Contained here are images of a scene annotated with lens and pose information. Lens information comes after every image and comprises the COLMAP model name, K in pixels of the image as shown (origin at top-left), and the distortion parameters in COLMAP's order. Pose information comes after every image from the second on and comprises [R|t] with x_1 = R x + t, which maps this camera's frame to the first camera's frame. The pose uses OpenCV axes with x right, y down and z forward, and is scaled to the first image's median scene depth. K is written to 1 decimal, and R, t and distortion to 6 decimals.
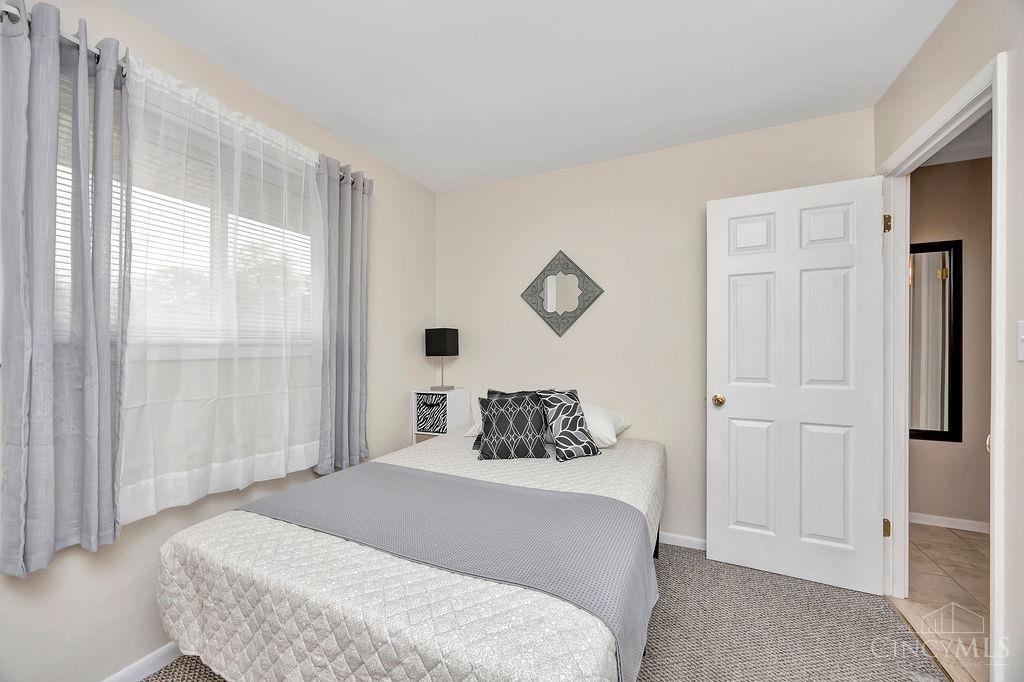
lens RADIAL K [[394.7, 0, 513.4], [0, 394.7, 345.1], [0, 0, 1]] dist [-0.000235, -0.001514]
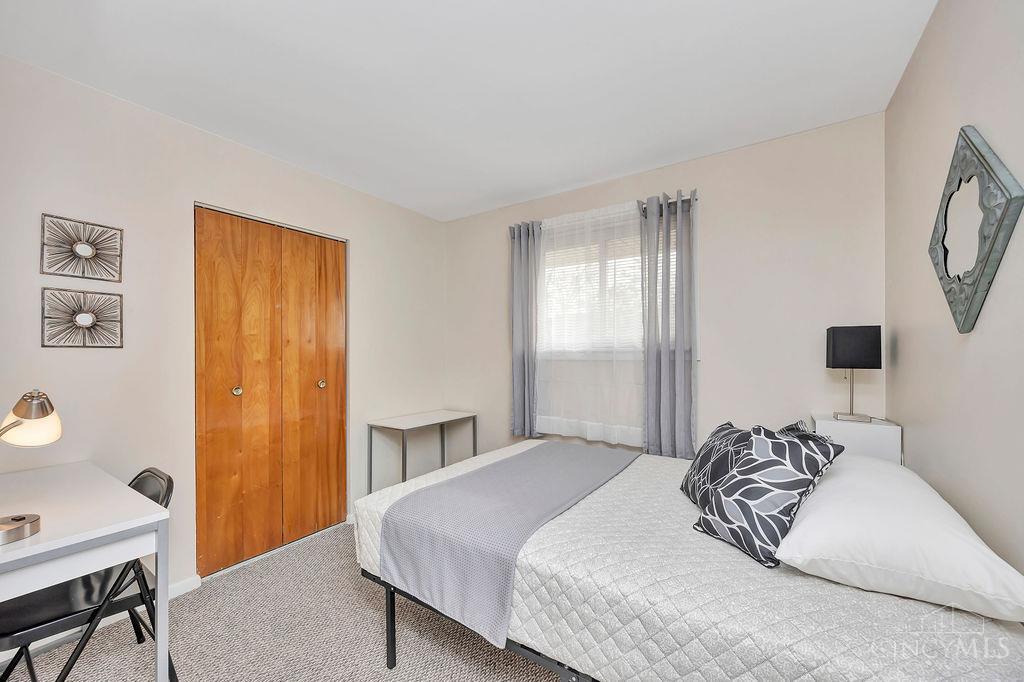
lens RADIAL K [[394.7, 0, 510.3], [0, 394.7, 346.6], [0, 0, 1]] dist [-0.000235, -0.001514]
pose [[-0.136937, -0.006858, -0.990556, 0.812984], [0.005981, 0.999952, -0.007750, -0.010404], [0.990562, -0.006986, -0.136890, 0.768063]]
